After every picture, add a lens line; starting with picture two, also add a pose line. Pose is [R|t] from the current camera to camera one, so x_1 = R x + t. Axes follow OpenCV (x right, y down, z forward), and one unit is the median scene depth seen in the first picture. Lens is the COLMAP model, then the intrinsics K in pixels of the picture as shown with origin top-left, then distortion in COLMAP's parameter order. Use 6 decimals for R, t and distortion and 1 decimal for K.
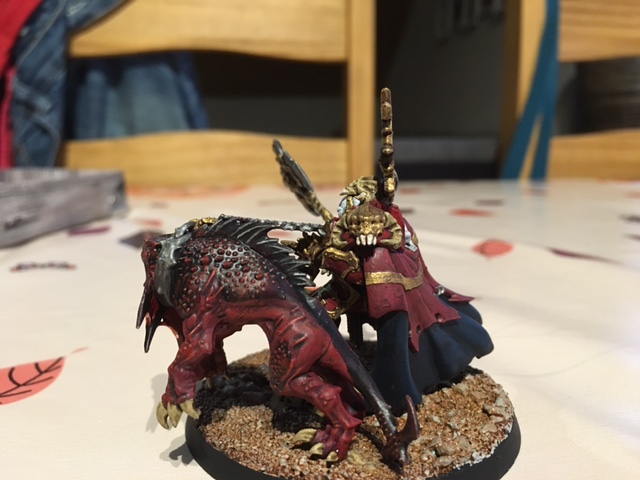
lens RADIAL K [[562.4, 0, 320.0], [0, 562.4, 240.0], [0, 0, 1]] dist [0.007707, -0.053968]
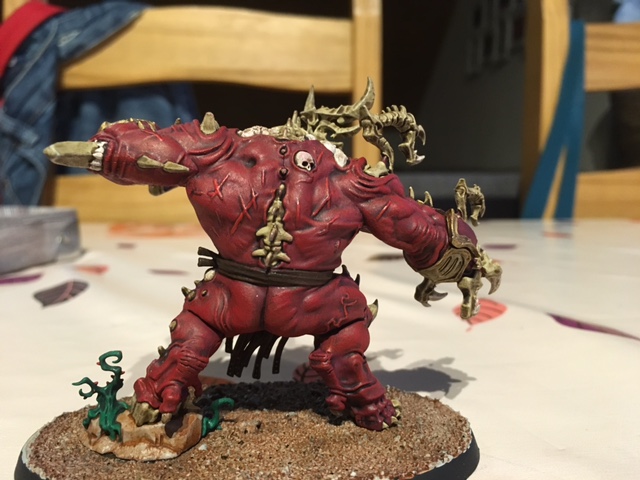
lens RADIAL K [[562.4, 0, 320.0], [0, 562.4, 240.0], [0, 0, 1]] dist [0.007707, -0.053968]
pose [[0.998156, 0.010040, -0.059864, 0.054111], [-0.013654, 0.998089, -0.060272, -0.015291], [0.059145, 0.060978, 0.996385, 0.082248]]
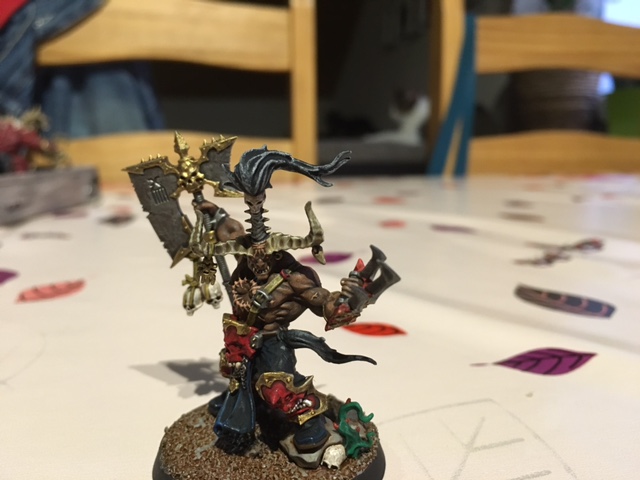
lens RADIAL K [[565.1, 0, 320.0], [0, 565.1, 240.0], [0, 0, 1]] dist [0.005408, -0.058592]
pose [[0.996879, -0.011980, 0.078036, 0.014521], [0.012235, 0.999921, -0.002783, 0.024766], [-0.077997, 0.003729, 0.996947, -0.131629]]
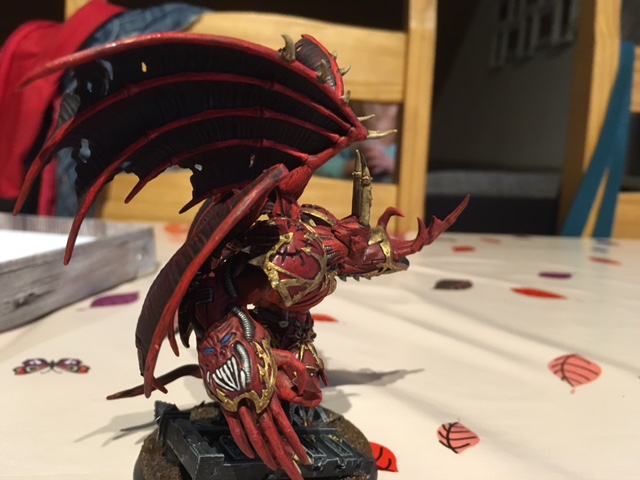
lens RADIAL K [[558.4, 0, 320.0], [0, 558.4, 240.0], [0, 0, 1]] dist [0.001291, -0.032504]
pose [[0.995697, 0.061418, -0.069396, -0.011040], [-0.063328, 0.997663, -0.025664, -0.055466], [0.067658, 0.029948, 0.997259, 0.057360]]
